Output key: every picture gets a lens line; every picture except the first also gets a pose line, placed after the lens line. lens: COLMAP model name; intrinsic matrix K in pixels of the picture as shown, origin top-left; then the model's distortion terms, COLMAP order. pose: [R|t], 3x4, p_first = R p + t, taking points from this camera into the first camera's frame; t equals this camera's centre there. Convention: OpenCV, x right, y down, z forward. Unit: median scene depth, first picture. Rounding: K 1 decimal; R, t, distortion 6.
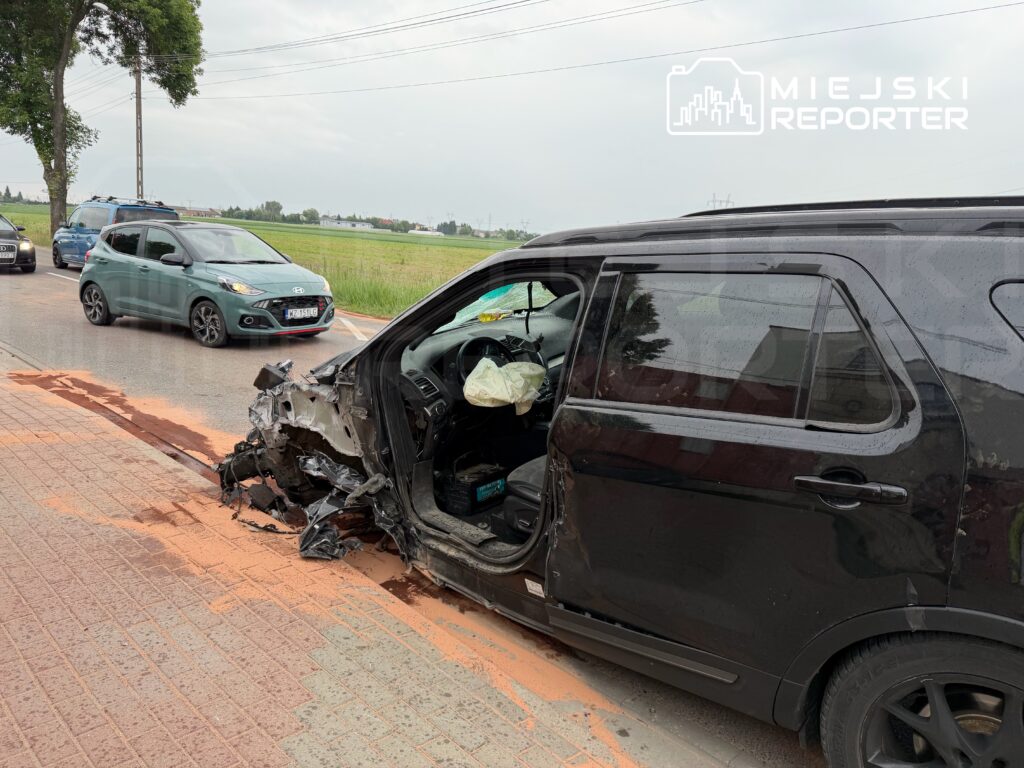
lens RADIAL K [[737.1, 0, 518.5], [0, 737.1, 377.6], [0, 0, 1]] dist [0.052003, -0.060347]
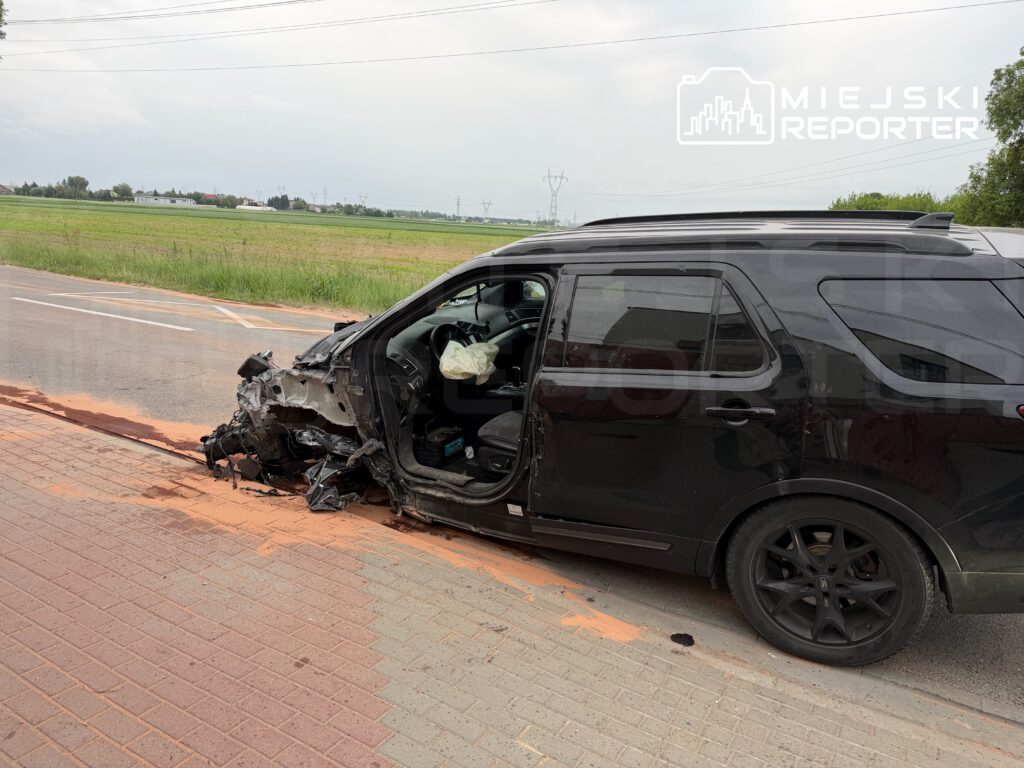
lens RADIAL K [[737.1, 0, 516.1], [0, 737.1, 387.2], [0, 0, 1]] dist [0.052003, -0.060347]
pose [[0.978425, -0.063434, 0.196624, -0.185810], [0.054127, 0.997160, 0.052358, -0.007348], [-0.199387, -0.040585, 0.979080, -0.251521]]
